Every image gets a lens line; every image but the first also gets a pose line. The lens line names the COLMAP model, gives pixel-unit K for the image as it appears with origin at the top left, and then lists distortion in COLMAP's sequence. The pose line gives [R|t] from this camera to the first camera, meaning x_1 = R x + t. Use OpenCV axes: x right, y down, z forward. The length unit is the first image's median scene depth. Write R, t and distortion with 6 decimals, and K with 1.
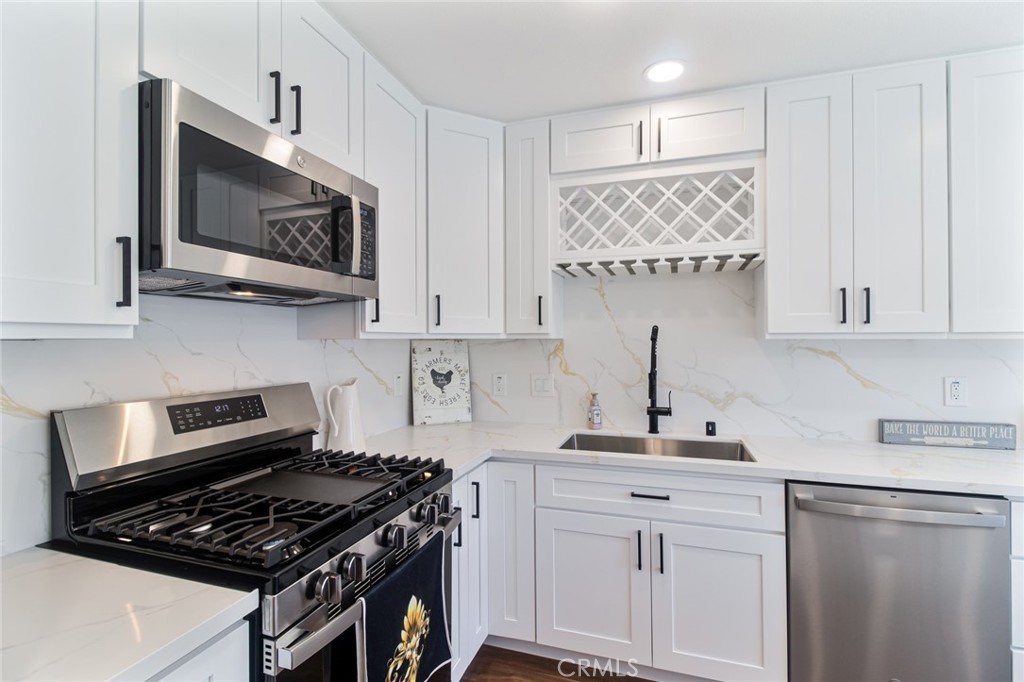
lens RADIAL K [[470.8, 0, 510.4], [0, 470.8, 337.0], [0, 0, 1]] dist [0.009373, -0.008959]
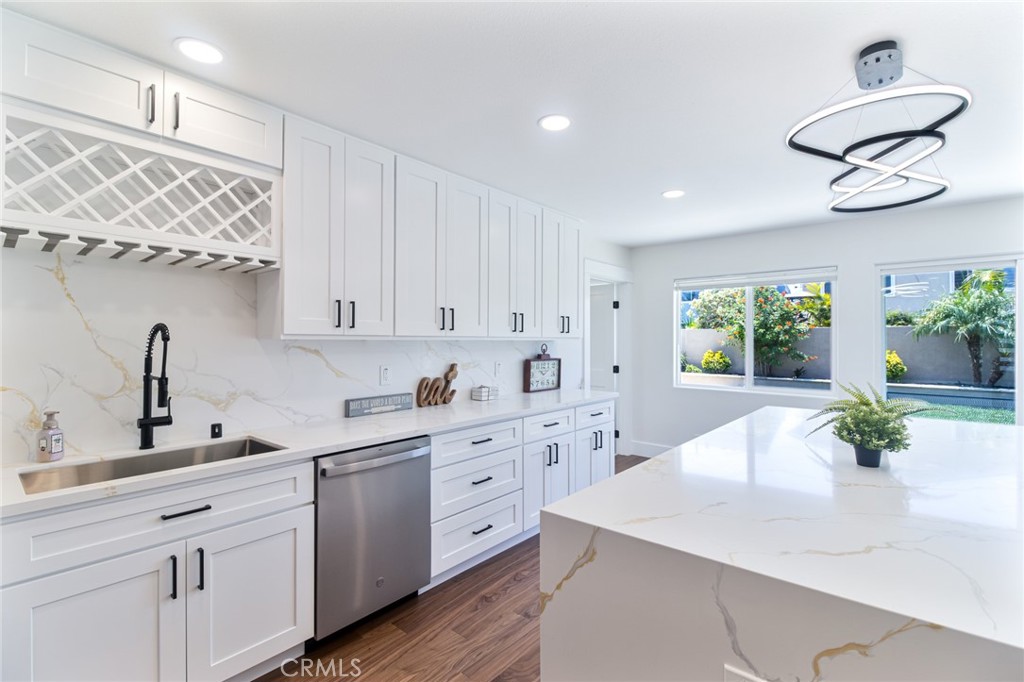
lens RADIAL K [[470.8, 0, 517.3], [0, 470.8, 336.6], [0, 0, 1]] dist [0.009373, -0.008959]
pose [[0.364178, 0.010519, 0.931270, -0.279150], [-0.007420, 0.999937, -0.008393, 0.003333], [-0.931300, -0.003854, 0.364233, 0.069942]]
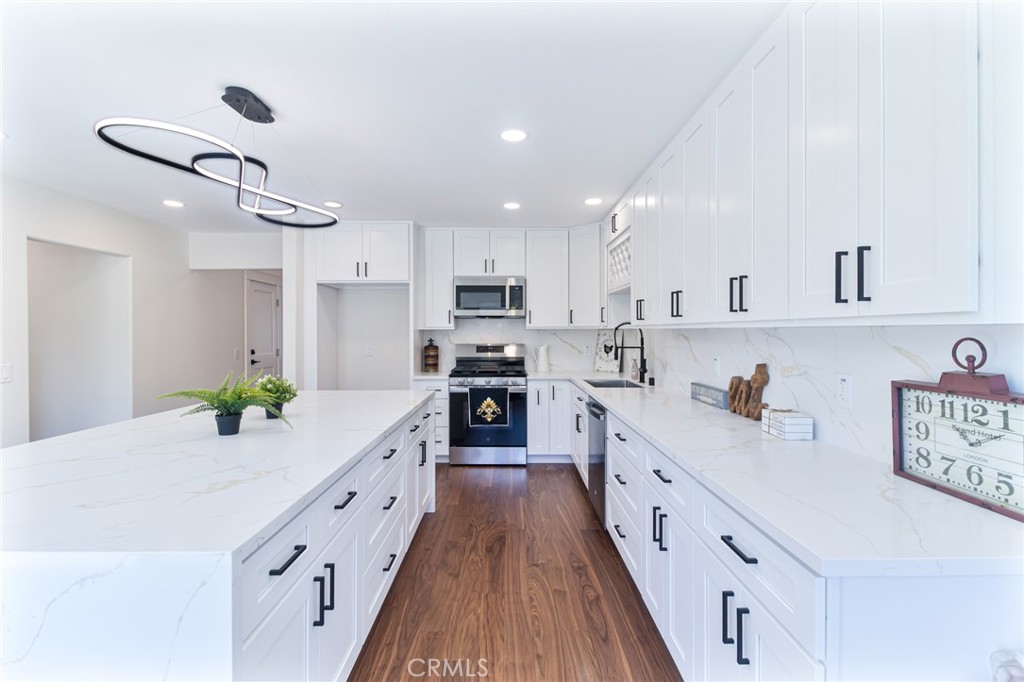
lens RADIAL K [[470.8, 0, 514.8], [0, 470.8, 337.0], [0, 0, 1]] dist [0.009373, -0.008959]
pose [[0.326247, 0.013560, -0.945187, 2.002748], [0.007195, 0.999833, 0.016828, 0.002211], [0.945257, -0.012291, 0.326095, -0.016678]]
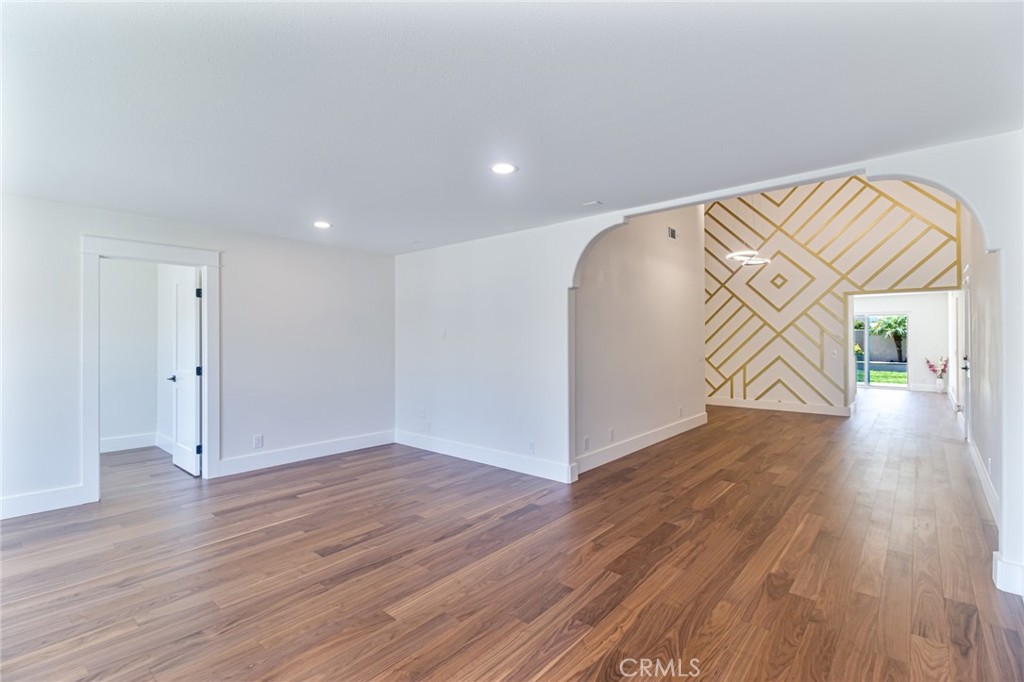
lens RADIAL K [[470.8, 0, 507.2], [0, 470.8, 338.2], [0, 0, 1]] dist [0.009373, -0.008959]
pose [[0.383820, 0.007731, 0.923375, -5.551127], [-0.000645, 0.999967, -0.008104, 0.060169], [-0.923408, 0.002515, 0.383813, 0.960344]]
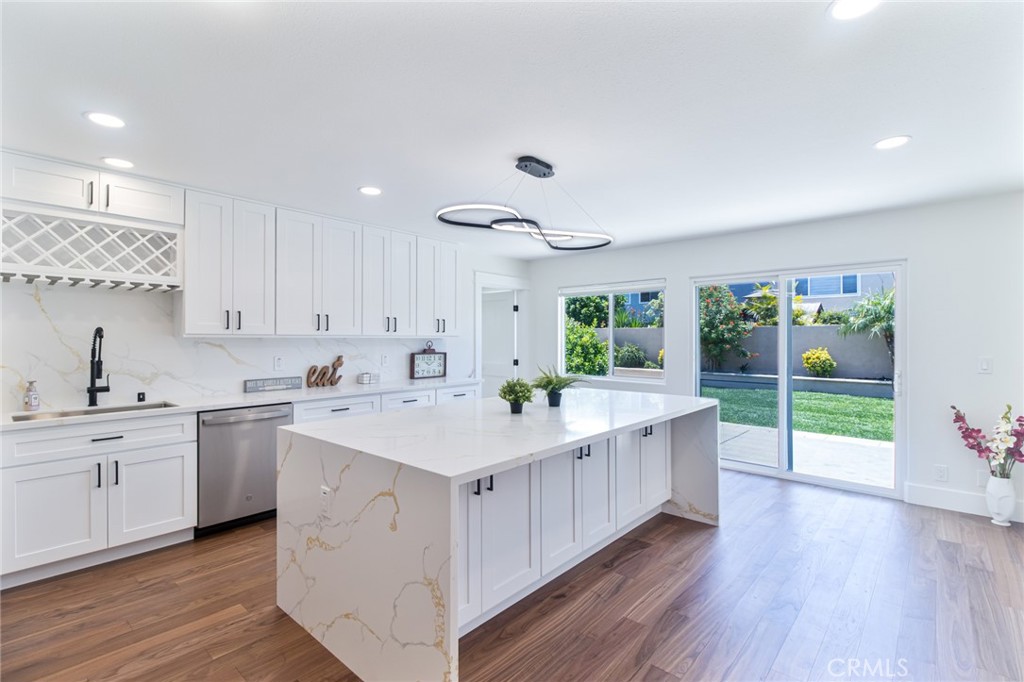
lens RADIAL K [[470.8, 0, 515.1], [0, 470.8, 336.5], [0, 0, 1]] dist [0.009373, -0.008959]
pose [[0.385509, 0.008192, 0.922668, -0.535079], [-0.004740, 0.999965, -0.006898, 0.008068], [-0.922692, -0.001714, 0.385534, -0.715474]]
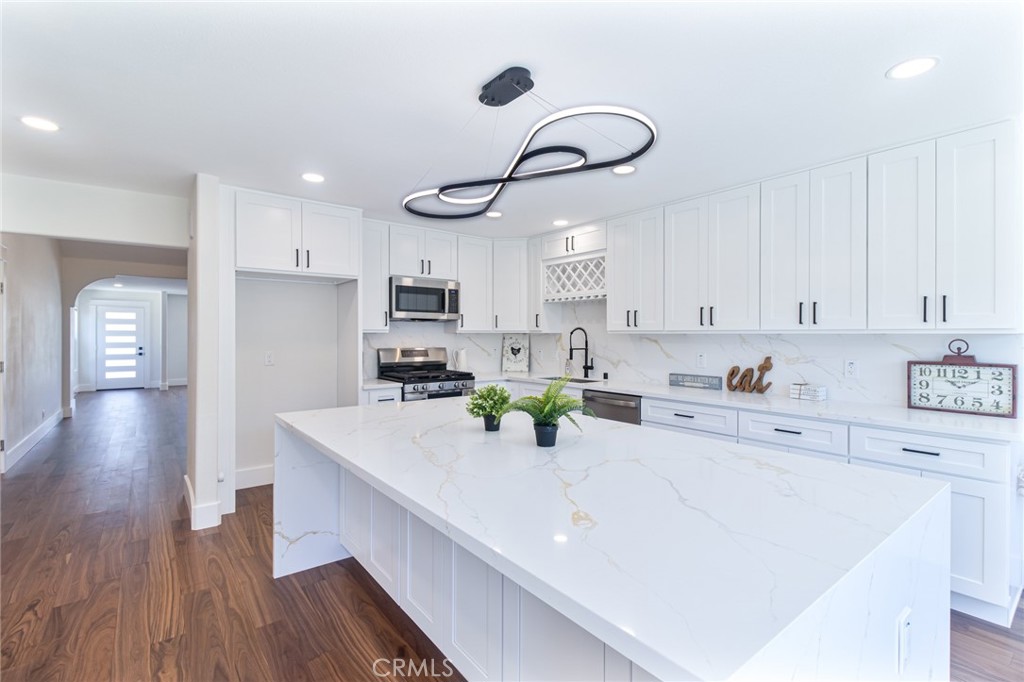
lens RADIAL K [[470.8, 0, 516.8], [0, 470.8, 334.9], [0, 0, 1]] dist [0.009373, -0.008959]
pose [[0.832404, 0.004597, -0.554151, 1.350167], [-0.000984, 0.999976, 0.006817, -0.002706], [0.554169, -0.005129, 0.832388, -1.034226]]
